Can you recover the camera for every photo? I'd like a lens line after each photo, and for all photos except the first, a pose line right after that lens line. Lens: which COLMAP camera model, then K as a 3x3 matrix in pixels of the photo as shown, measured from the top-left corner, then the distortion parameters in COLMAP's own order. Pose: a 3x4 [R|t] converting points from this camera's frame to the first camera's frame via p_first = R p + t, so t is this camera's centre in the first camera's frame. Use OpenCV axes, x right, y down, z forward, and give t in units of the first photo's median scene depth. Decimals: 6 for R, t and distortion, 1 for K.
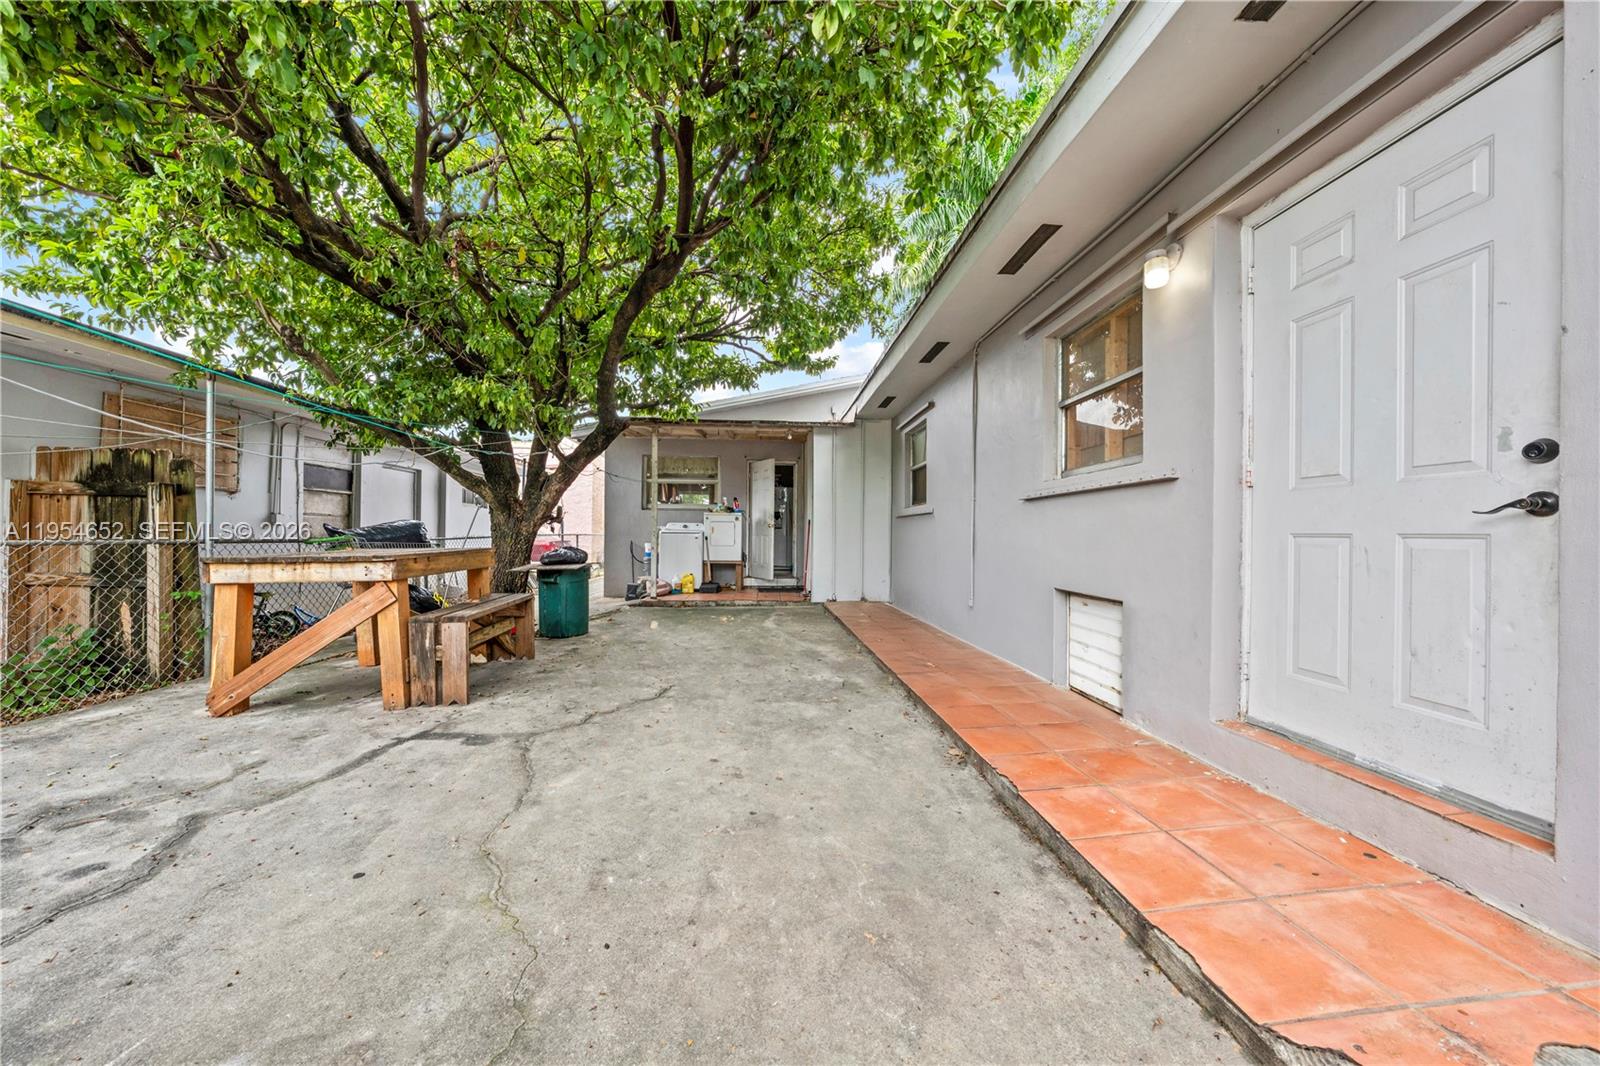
lens RADIAL K [[548.4, 0, 800.8], [0, 548.4, 531.2], [0, 0, 1]] dist [-0.002196, 0.000005]
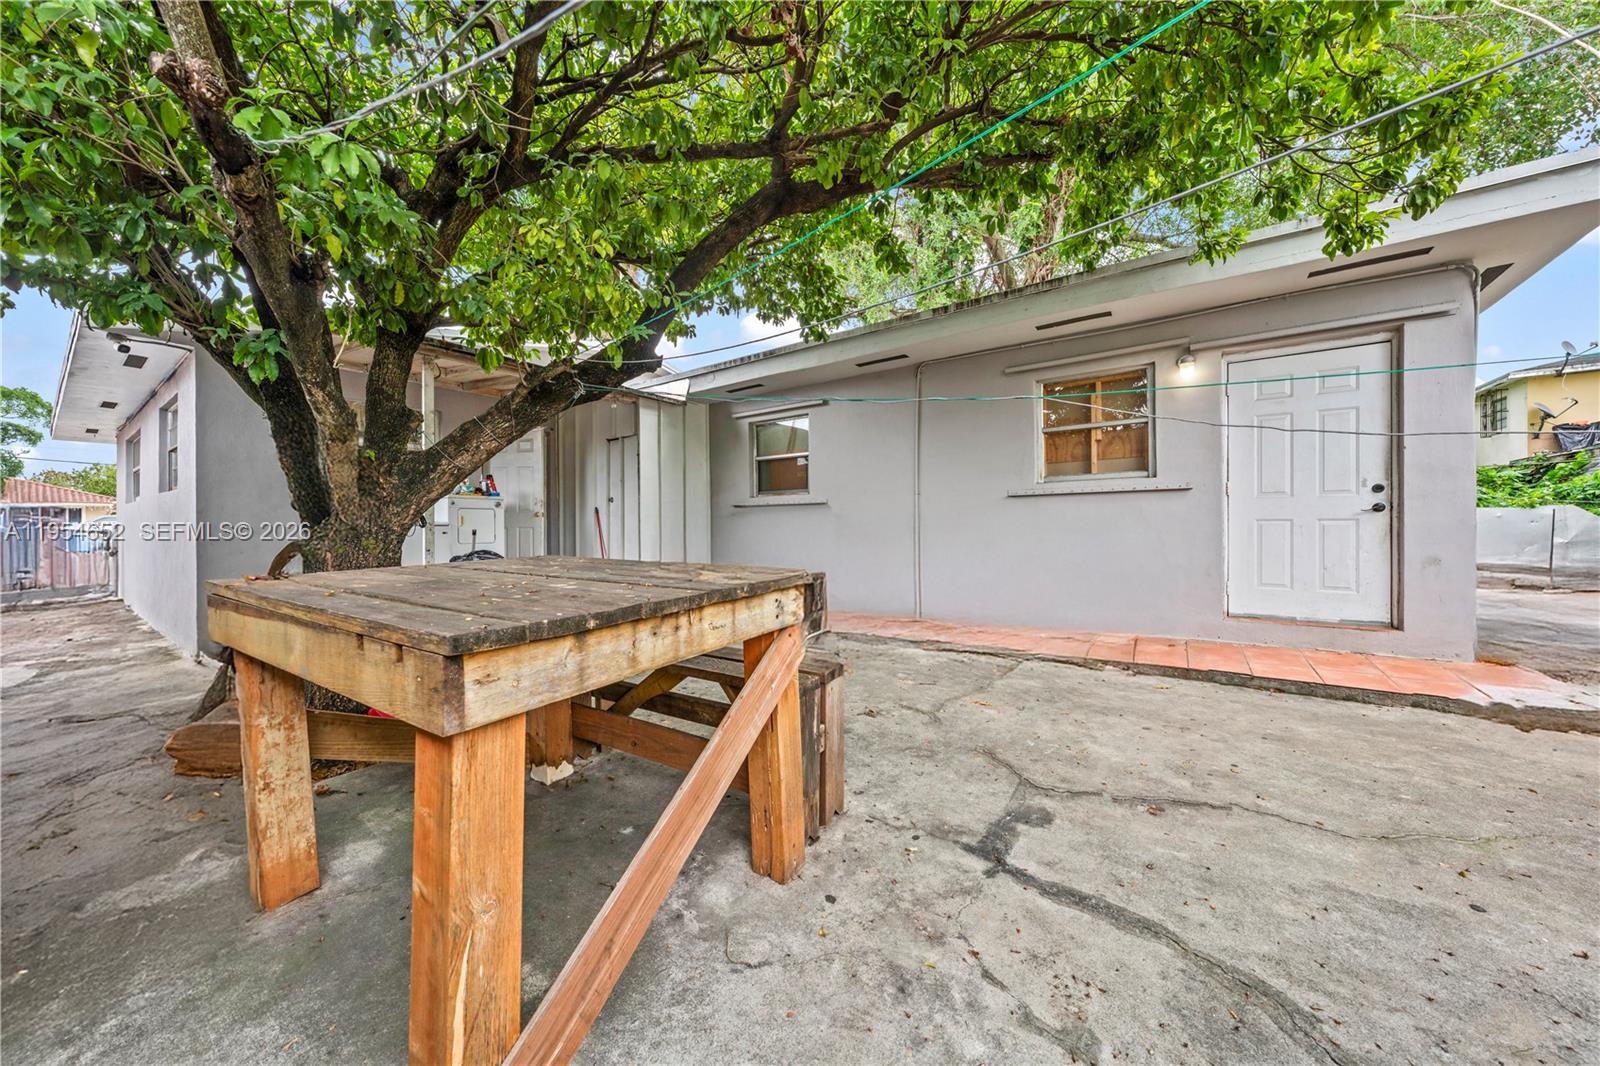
lens RADIAL K [[540.9, 0, 803.2], [0, 540.9, 524.6], [0, 0, 1]] dist [0.000469, 0.000371]
pose [[0.623183, -0.012341, 0.781979, -1.316943], [0.006608, 0.999923, 0.010514, -0.006005], [-0.782048, -0.001385, 0.623216, 0.793753]]
